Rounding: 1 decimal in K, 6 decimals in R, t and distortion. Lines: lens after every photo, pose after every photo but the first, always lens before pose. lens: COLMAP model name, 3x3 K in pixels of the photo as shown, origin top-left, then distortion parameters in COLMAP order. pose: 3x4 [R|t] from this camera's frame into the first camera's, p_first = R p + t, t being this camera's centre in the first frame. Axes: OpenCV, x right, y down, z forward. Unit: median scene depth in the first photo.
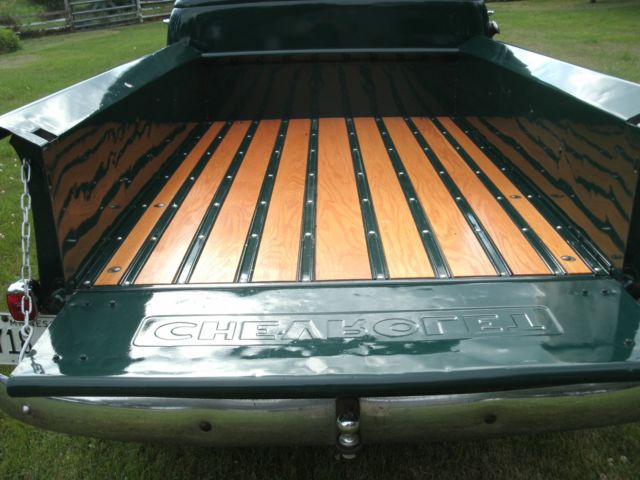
lens RADIAL K [[682.0, 0, 320.0], [0, 682.0, 240.0], [0, 0, 1]] dist [-0.346544, 0.574953]
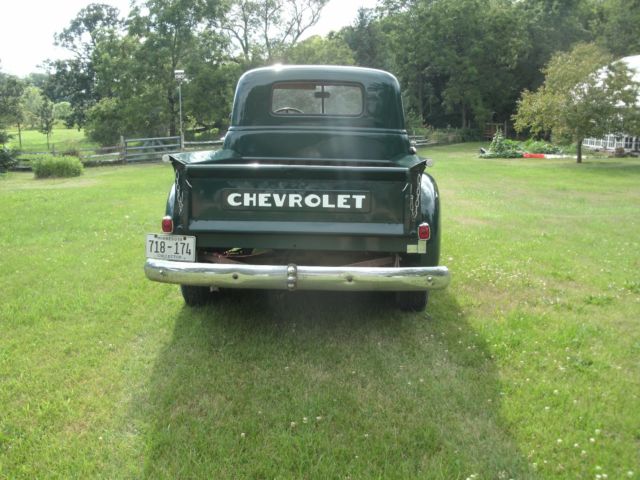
lens RADIAL K [[682.0, 0, 320.0], [0, 682.0, 240.0], [0, 0, 1]] dist [-0.346544, 0.574953]
pose [[0.997623, 0.055254, -0.041179, 0.017087], [-0.062978, 0.973611, -0.219352, 0.047248], [0.027973, 0.221424, 0.974776, -0.105009]]
